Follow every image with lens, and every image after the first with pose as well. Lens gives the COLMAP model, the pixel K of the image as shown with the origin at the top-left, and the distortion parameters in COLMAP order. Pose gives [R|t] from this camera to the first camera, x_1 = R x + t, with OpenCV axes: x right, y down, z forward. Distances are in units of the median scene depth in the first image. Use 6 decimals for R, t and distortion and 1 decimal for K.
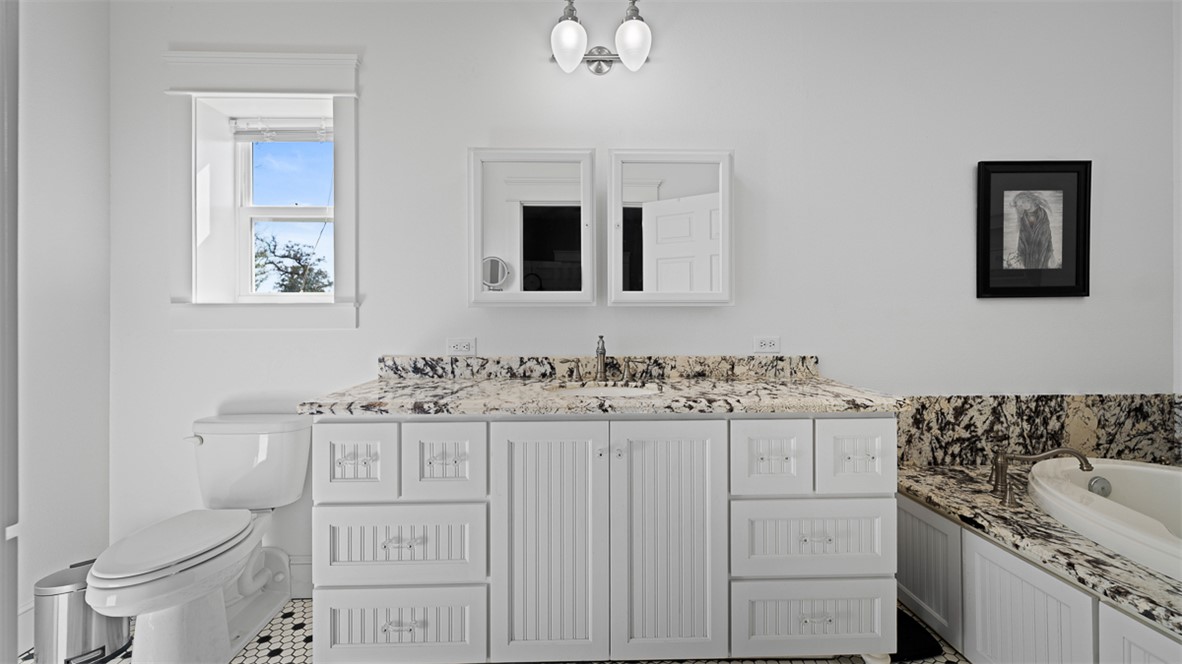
lens RADIAL K [[485.0, 0, 587.4], [0, 485.0, 322.4], [0, 0, 1]] dist [0.001851, -0.000695]
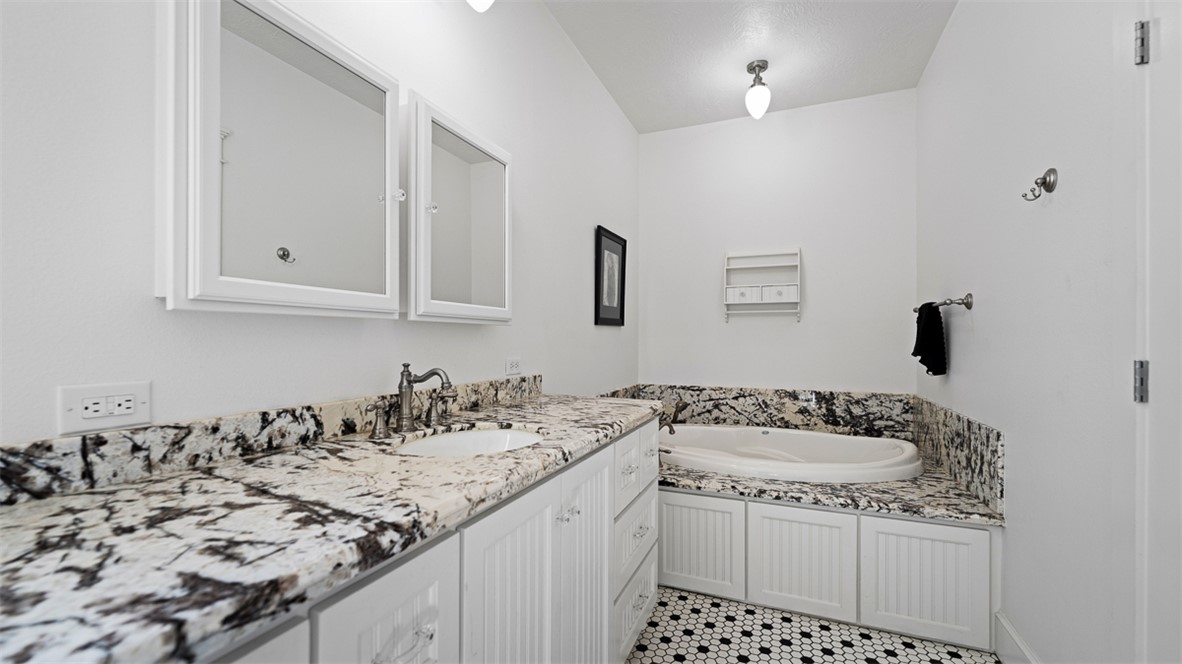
lens RADIAL K [[485.0, 0, 587.9], [0, 485.0, 337.4], [0, 0, 1]] dist [0.001851, -0.000695]
pose [[0.416636, 0.008007, 0.909038, -0.462376], [0.003973, 0.999936, -0.010629, -0.000594], [-0.909065, 0.008040, 0.416577, 0.473341]]
